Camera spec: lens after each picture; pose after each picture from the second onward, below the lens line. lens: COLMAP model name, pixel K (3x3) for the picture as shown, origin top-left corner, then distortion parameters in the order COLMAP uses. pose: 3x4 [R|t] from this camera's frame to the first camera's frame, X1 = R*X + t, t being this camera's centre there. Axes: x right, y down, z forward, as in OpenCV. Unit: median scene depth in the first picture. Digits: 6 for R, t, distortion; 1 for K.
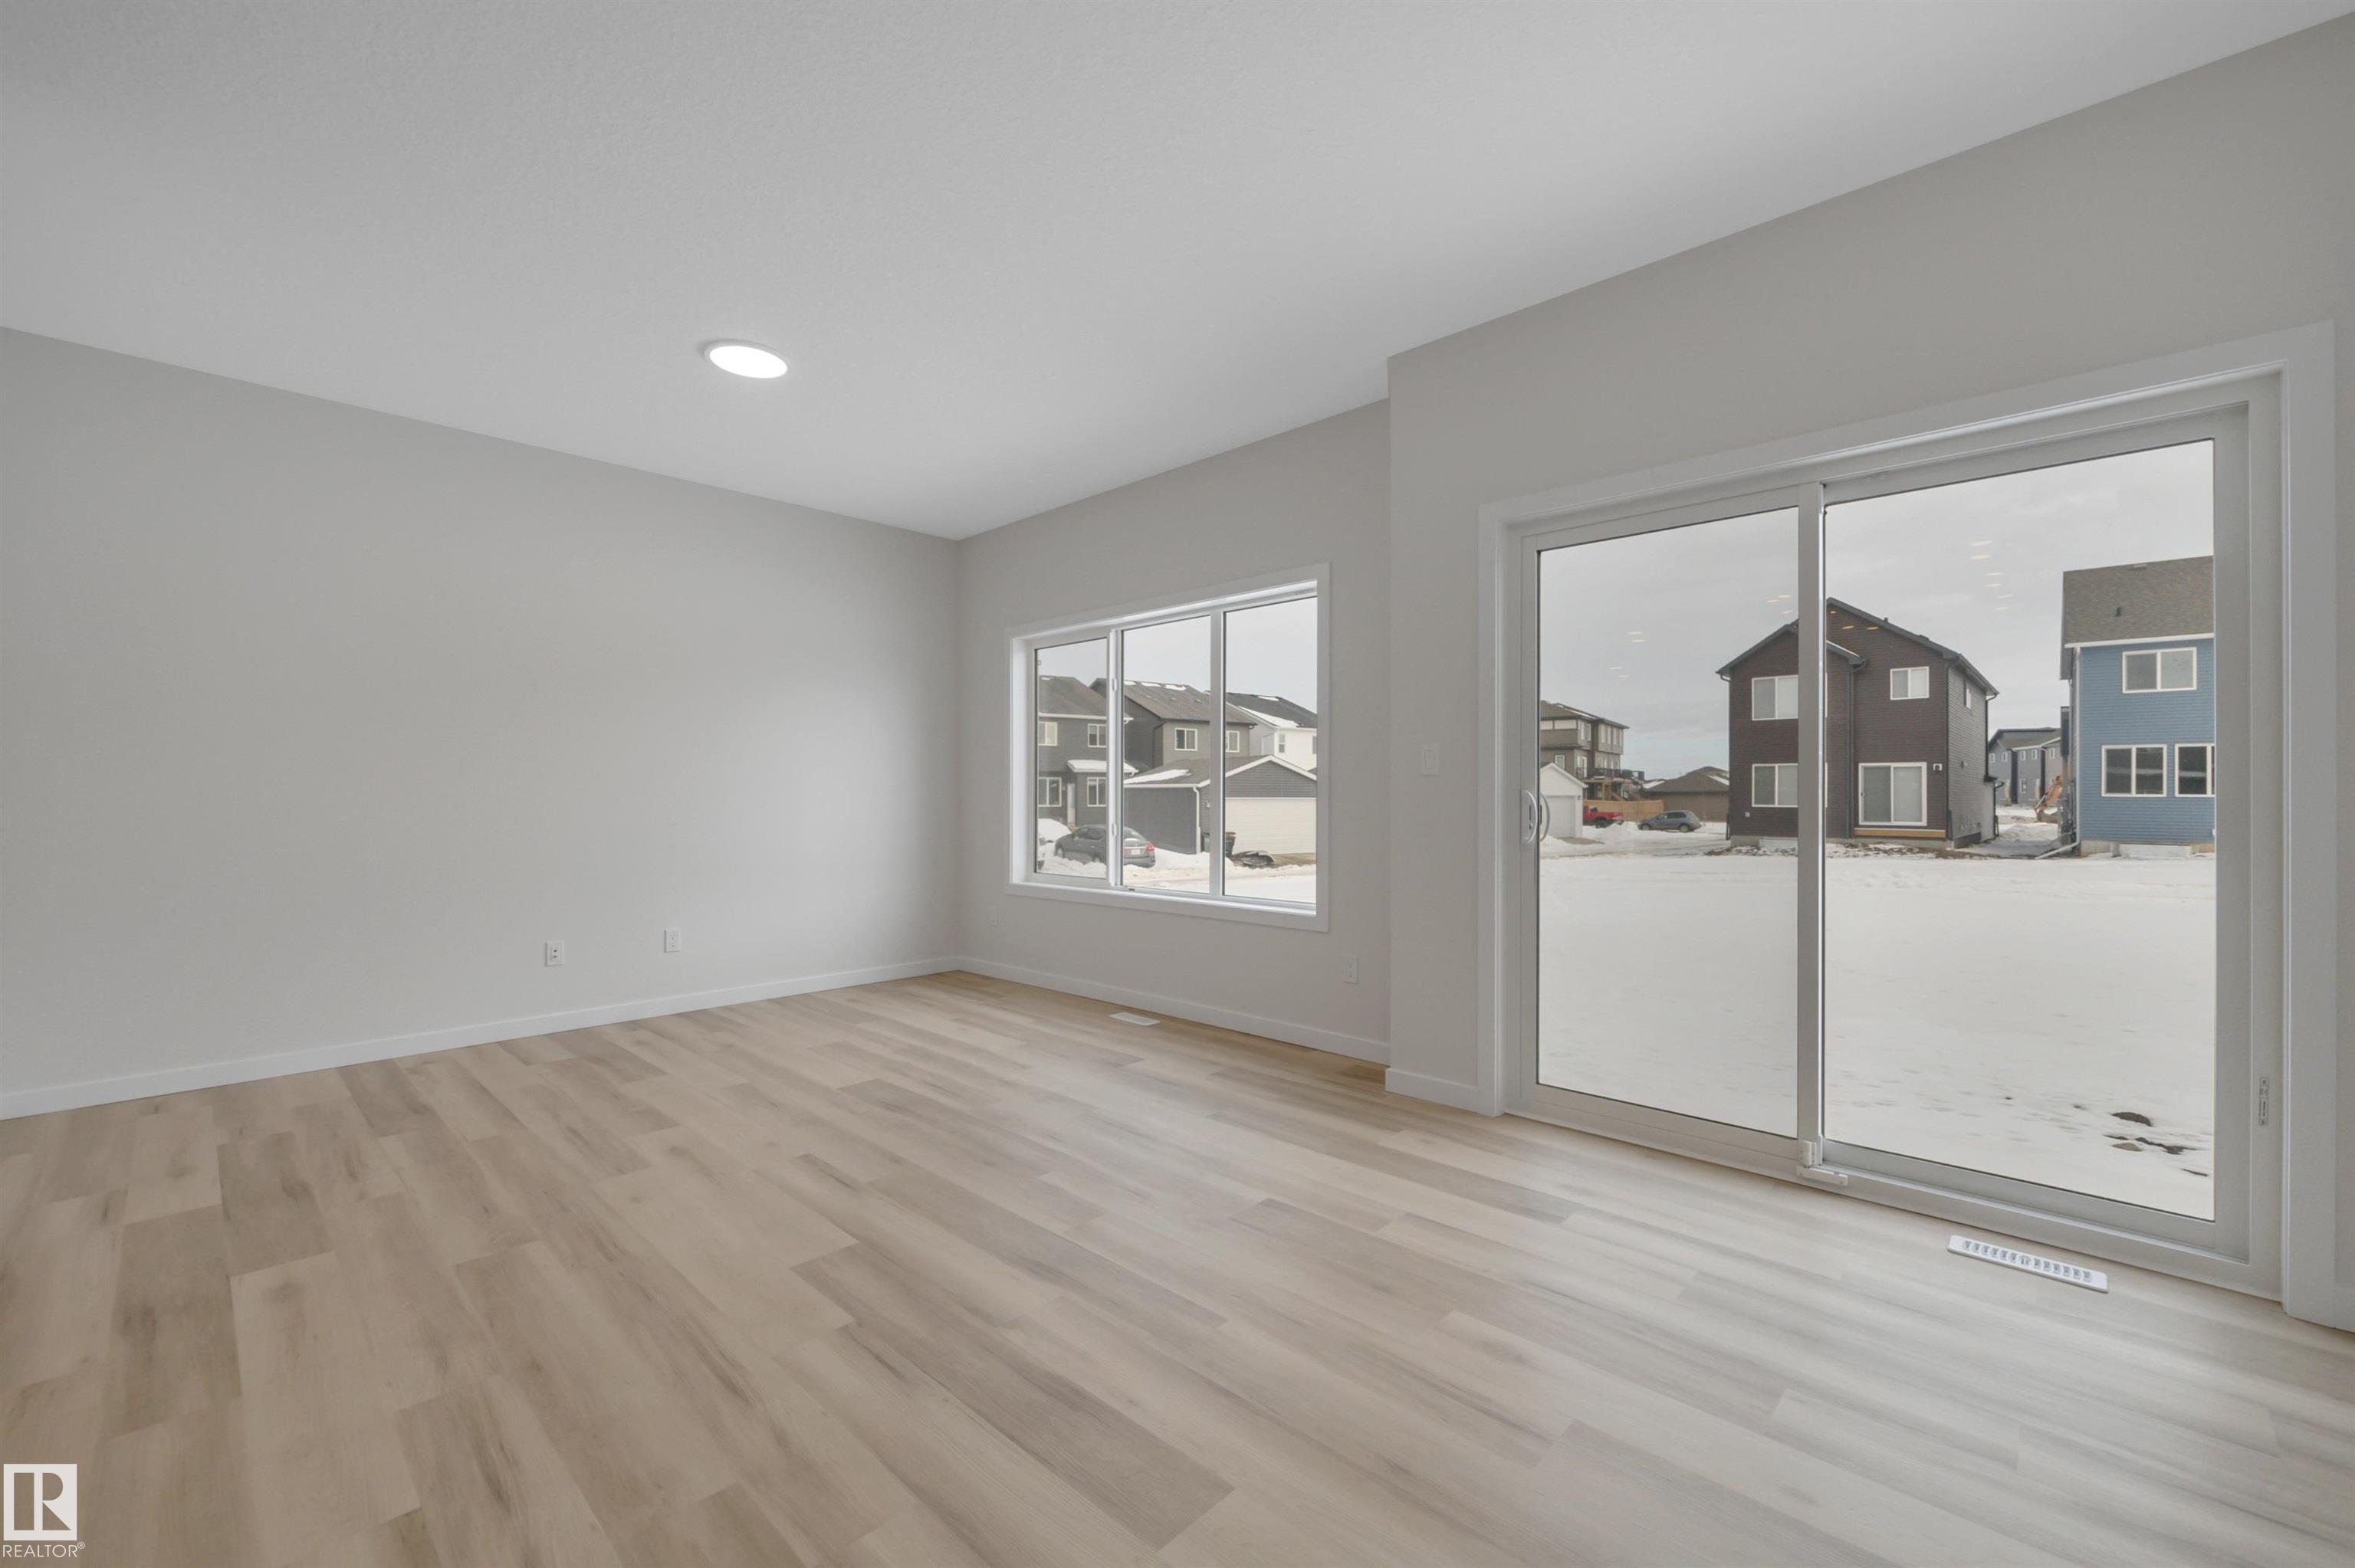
lens RADIAL K [[951.6, 0, 1177.9], [0, 951.6, 789.4], [0, 0, 1]] dist [0.000858, -0.000184]
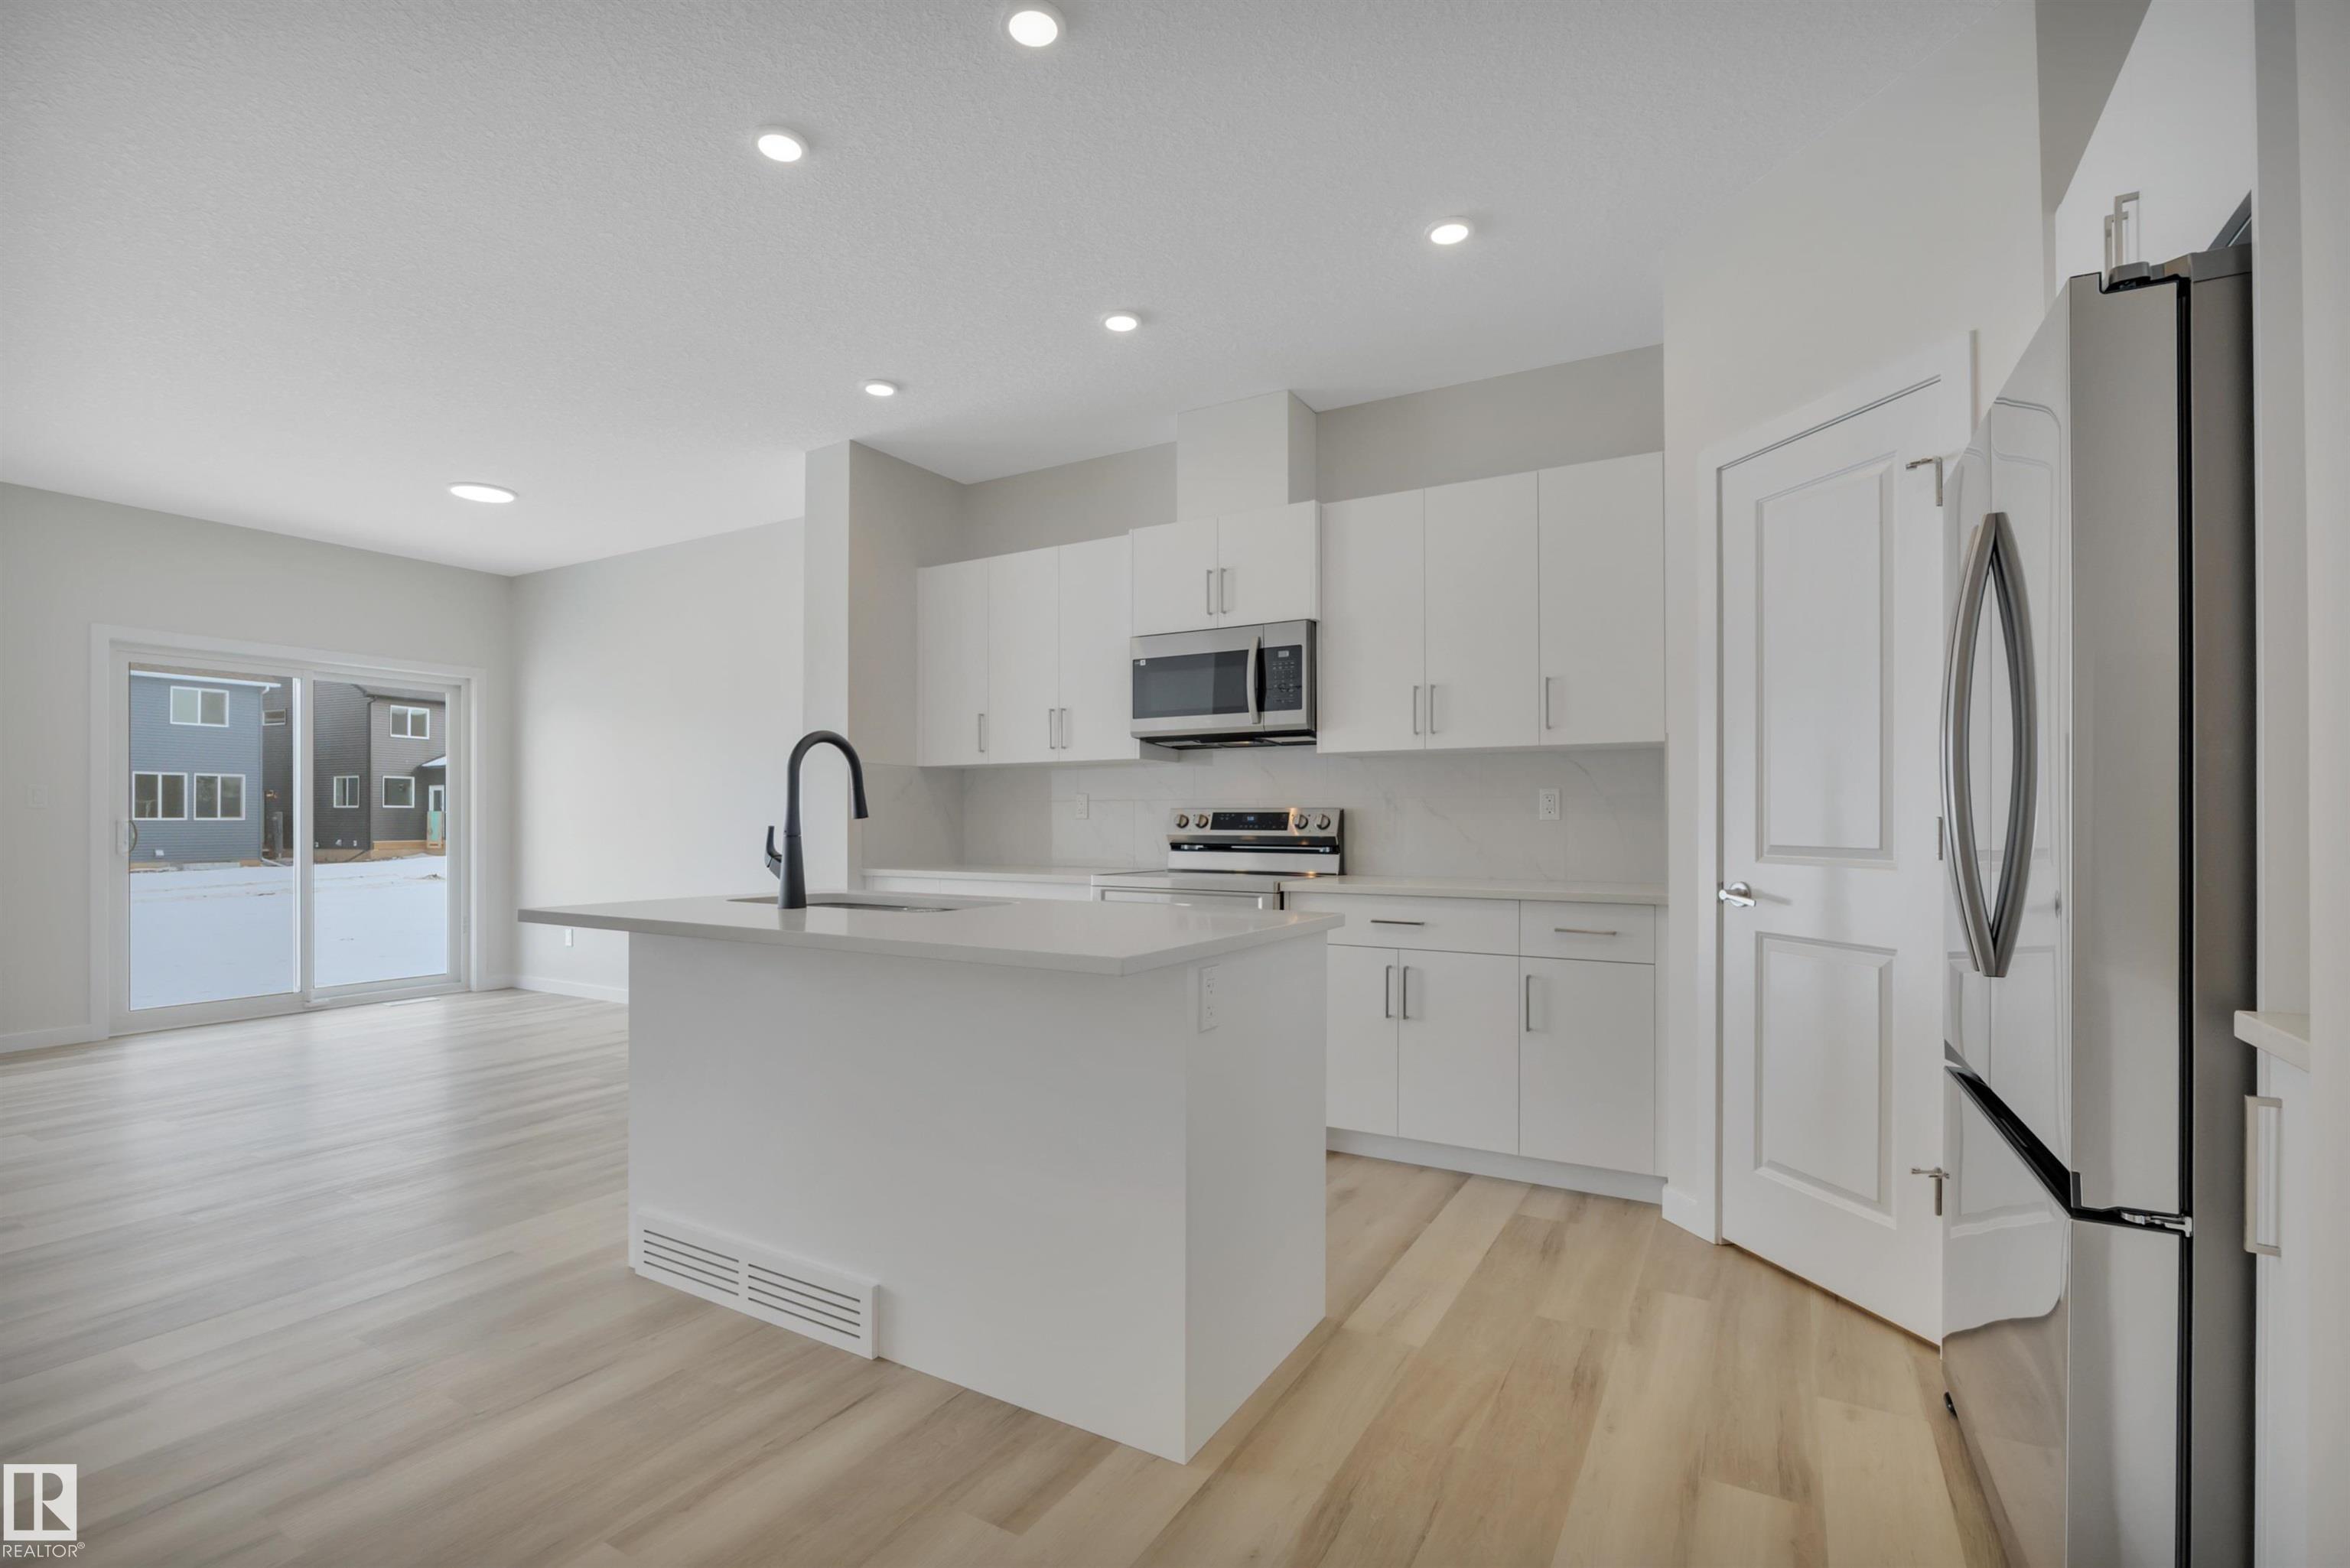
lens RADIAL K [[1067.3, 0, 1160.9], [0, 1067.3, 808.3], [0, 0, 1]] dist [-0.012186, 0.000017]
pose [[-0.228655, 0.009194, 0.973464, -0.192453], [-0.003296, 0.999942, -0.010218, -0.000398], [-0.973502, -0.005545, -0.228612, -0.025263]]
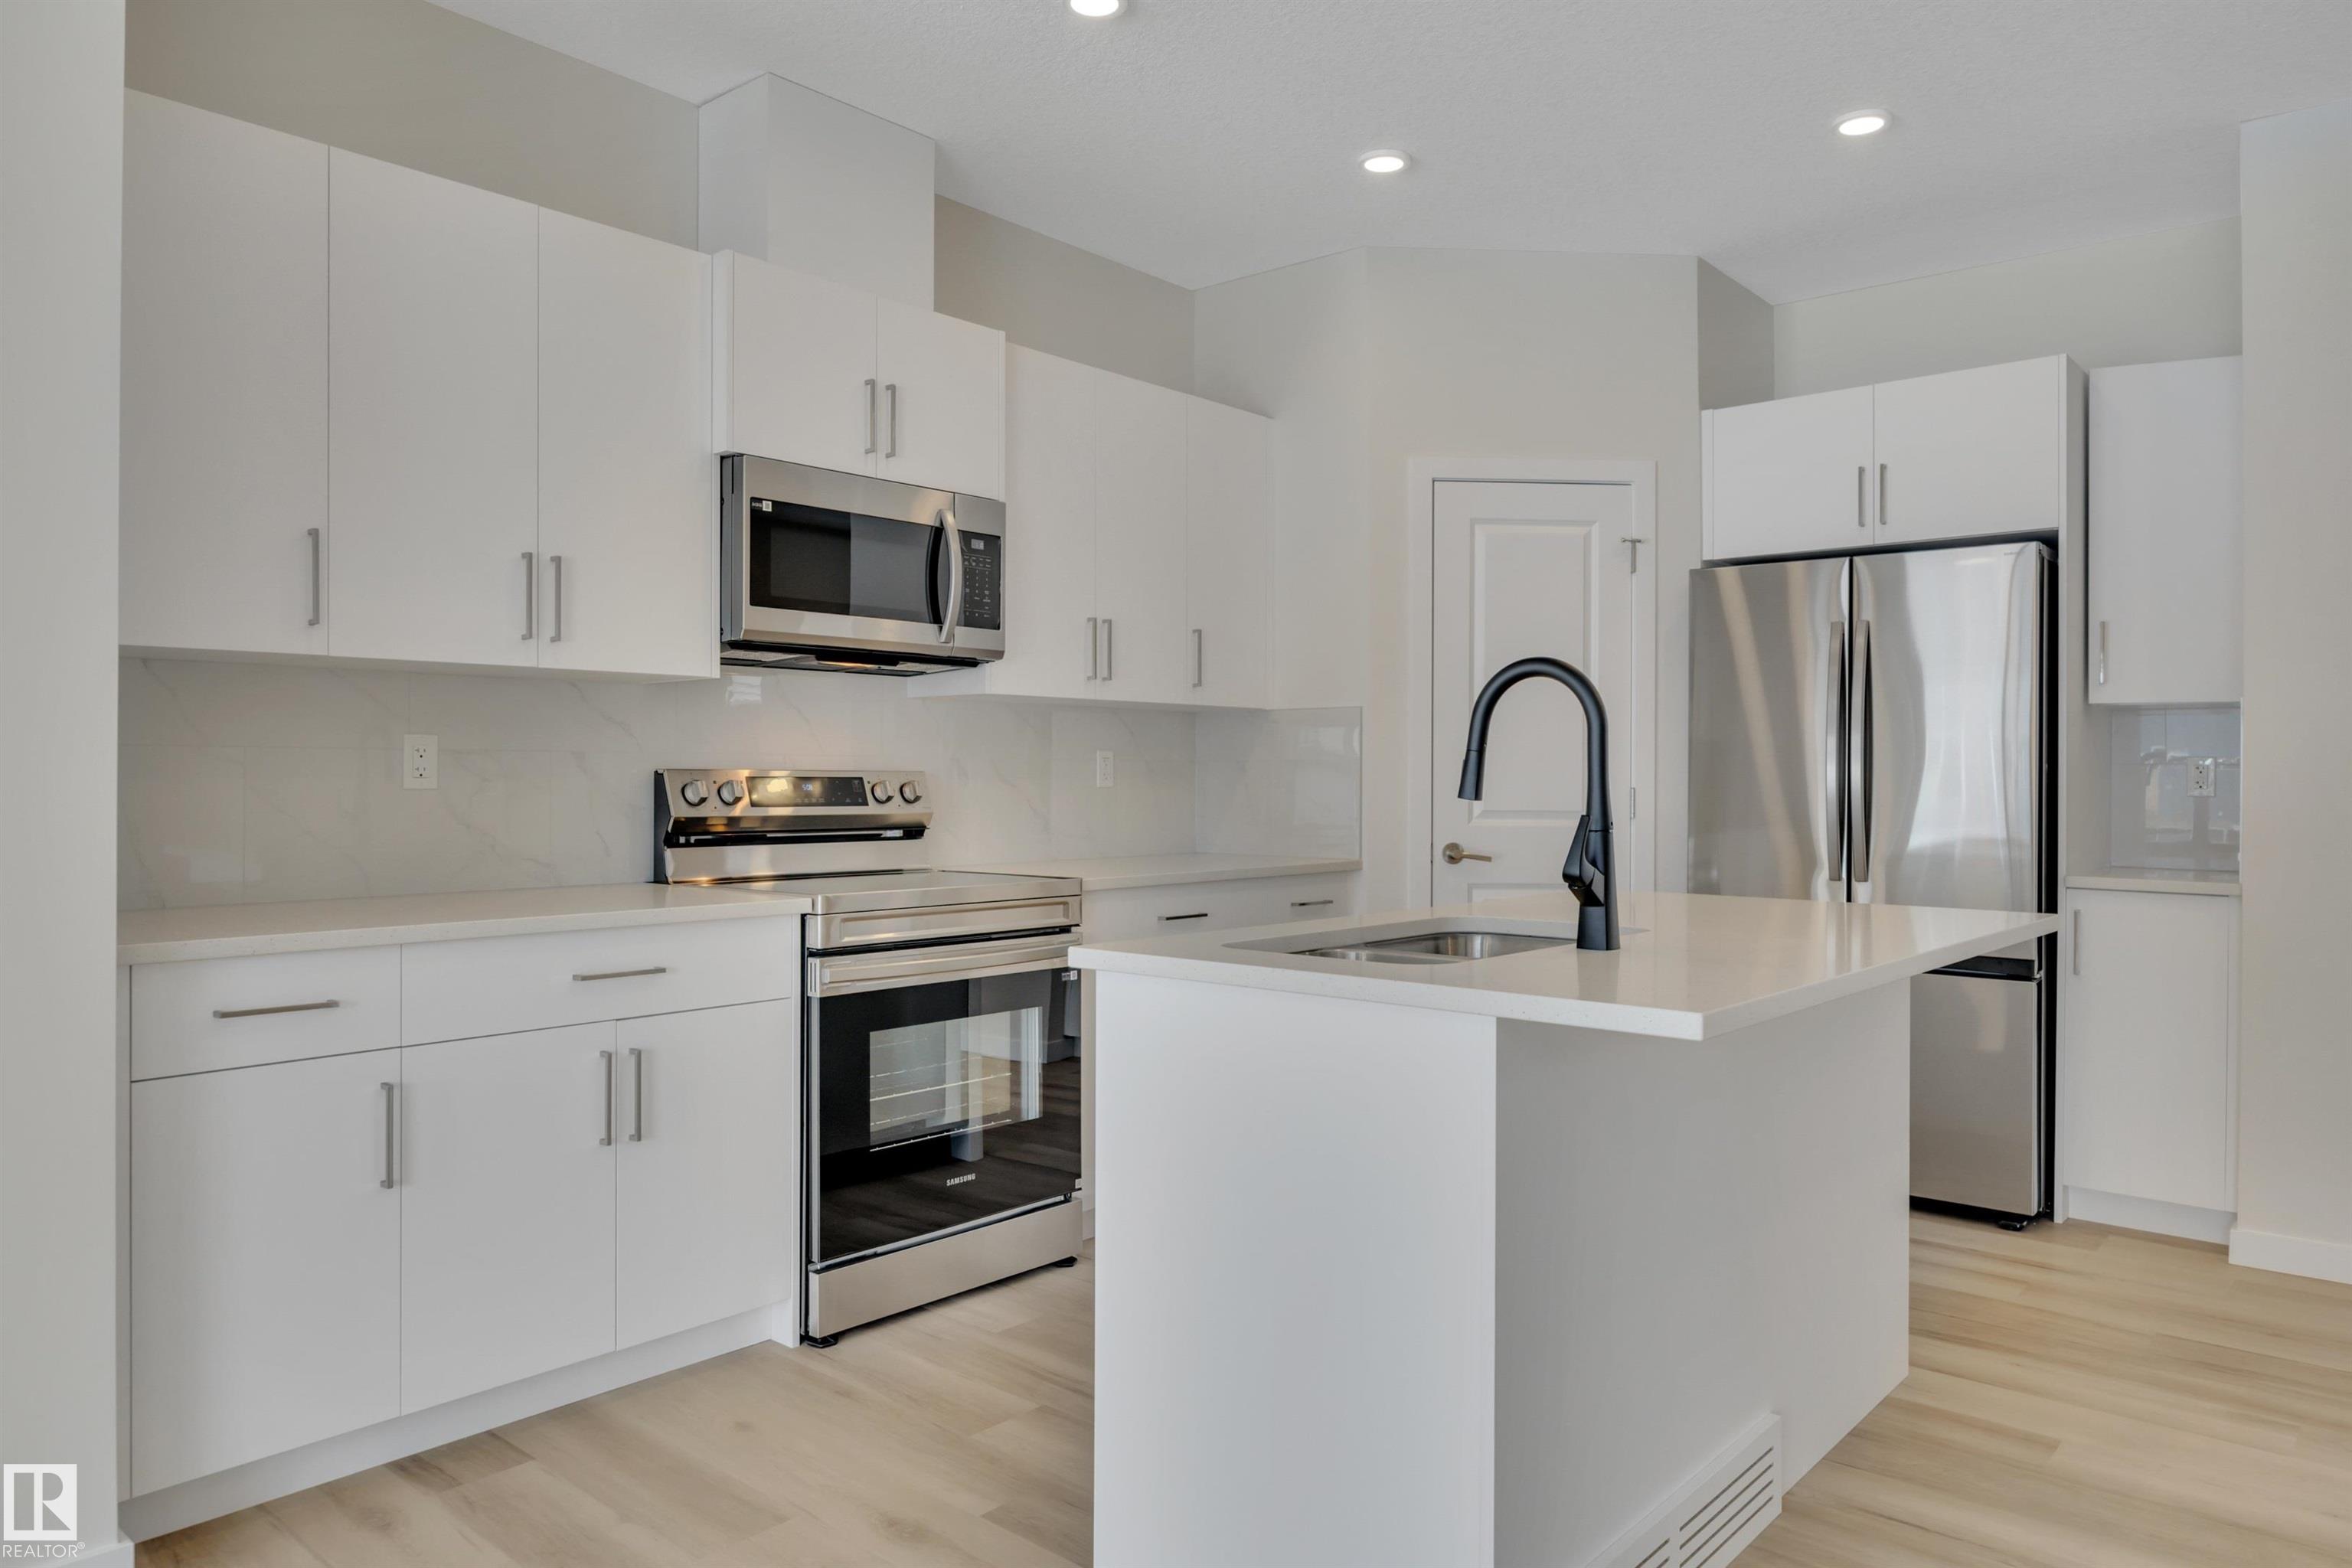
lens RADIAL K [[1506.4, 0, 1157.9], [0, 1506.4, 767.3], [0, 0, 1]] dist [-0.011084, 0.003800]
pose [[-0.999610, -0.001549, -0.027889, -0.073006], [-0.001197, 0.999919, -0.012643, -0.000706], [0.027906, -0.012604, -0.999531, 0.060430]]
